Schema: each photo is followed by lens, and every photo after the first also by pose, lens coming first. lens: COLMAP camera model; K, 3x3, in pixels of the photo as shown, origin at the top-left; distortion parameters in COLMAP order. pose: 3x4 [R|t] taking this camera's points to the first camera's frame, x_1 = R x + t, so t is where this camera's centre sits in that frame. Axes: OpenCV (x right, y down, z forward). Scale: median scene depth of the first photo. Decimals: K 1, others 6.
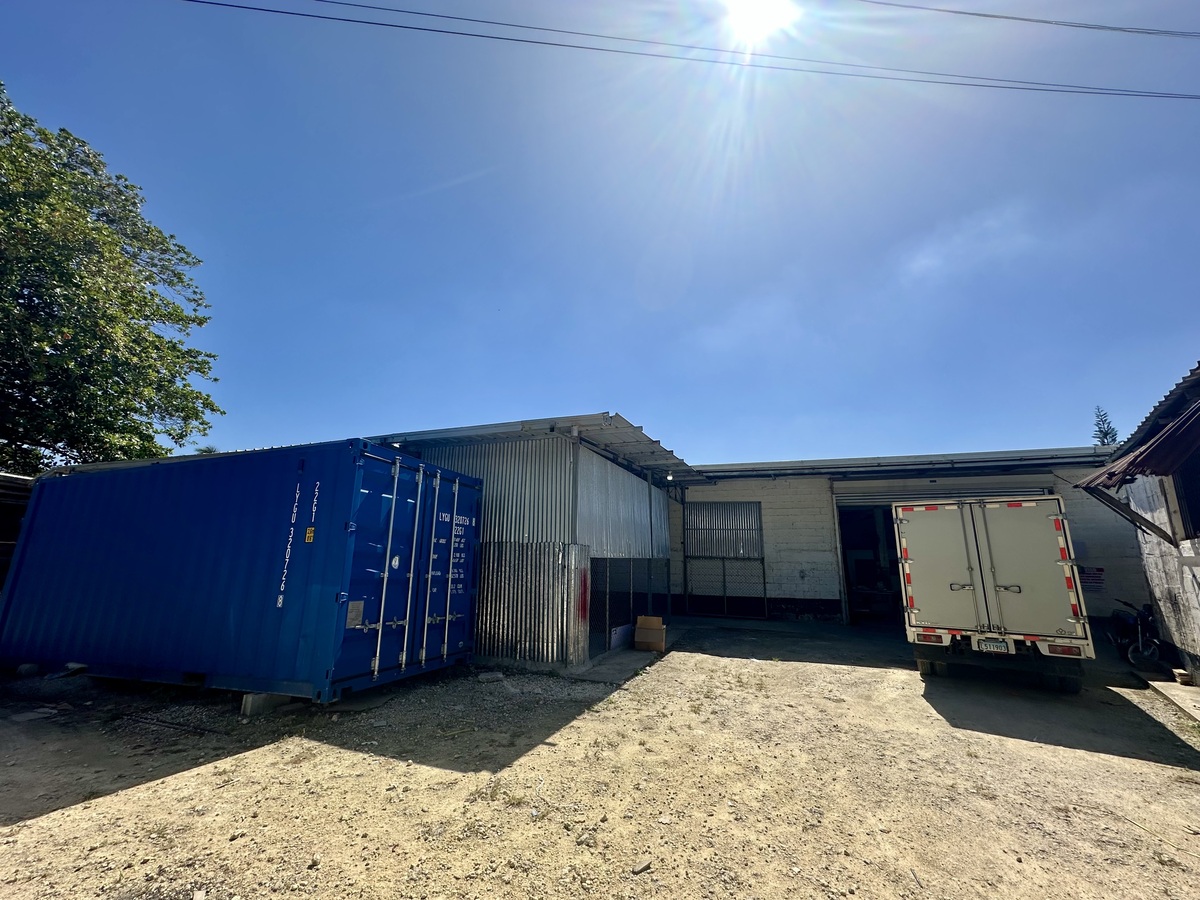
lens RADIAL K [[481.2, 0, 600.0], [0, 481.2, 450.0], [0, 0, 1]] dist [-0.002792, 0.000689]
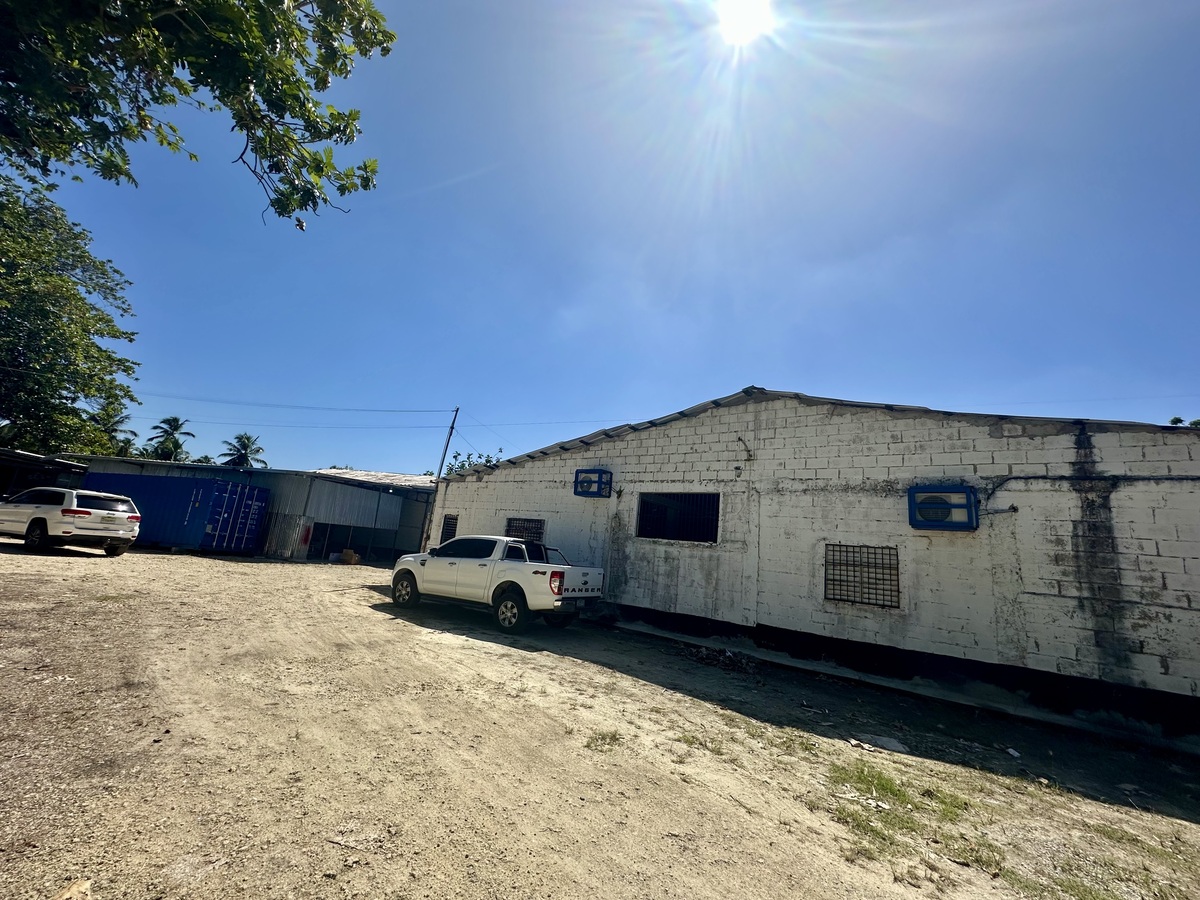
lens RADIAL K [[481.2, 0, 600.0], [0, 481.2, 450.0], [0, 0, 1]] dist [-0.002792, 0.000689]
pose [[0.982470, 0.121090, 0.141739, 1.265553], [-0.123887, 0.992235, 0.011049, -0.451677], [-0.139300, -0.028415, 0.989842, -2.086302]]
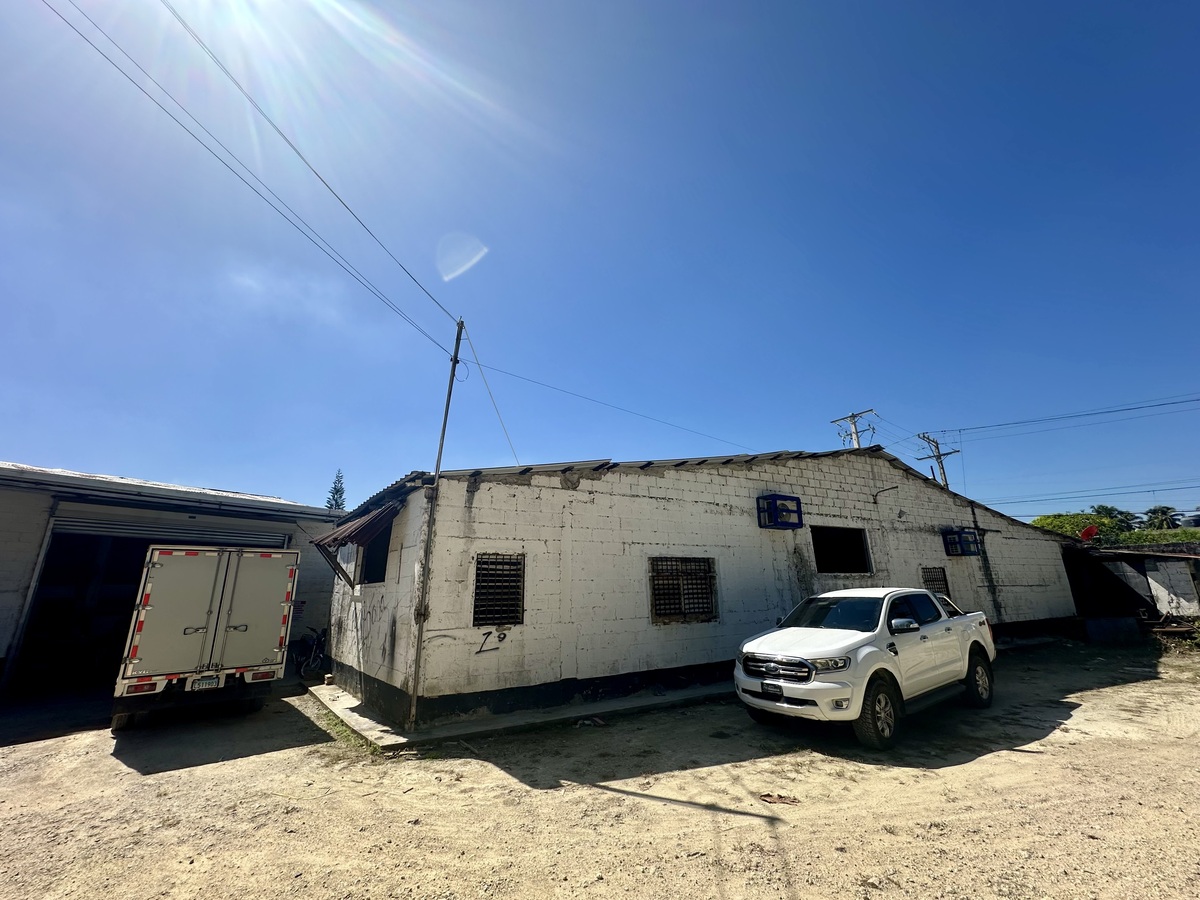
lens RADIAL K [[481.2, 0, 600.0], [0, 481.2, 450.0], [0, 0, 1]] dist [-0.002792, 0.000689]
pose [[0.235709, 0.251449, 0.938730, -0.139116], [-0.196293, 0.958356, -0.207418, -0.054993], [-0.951793, -0.135376, 0.275251, -0.092859]]
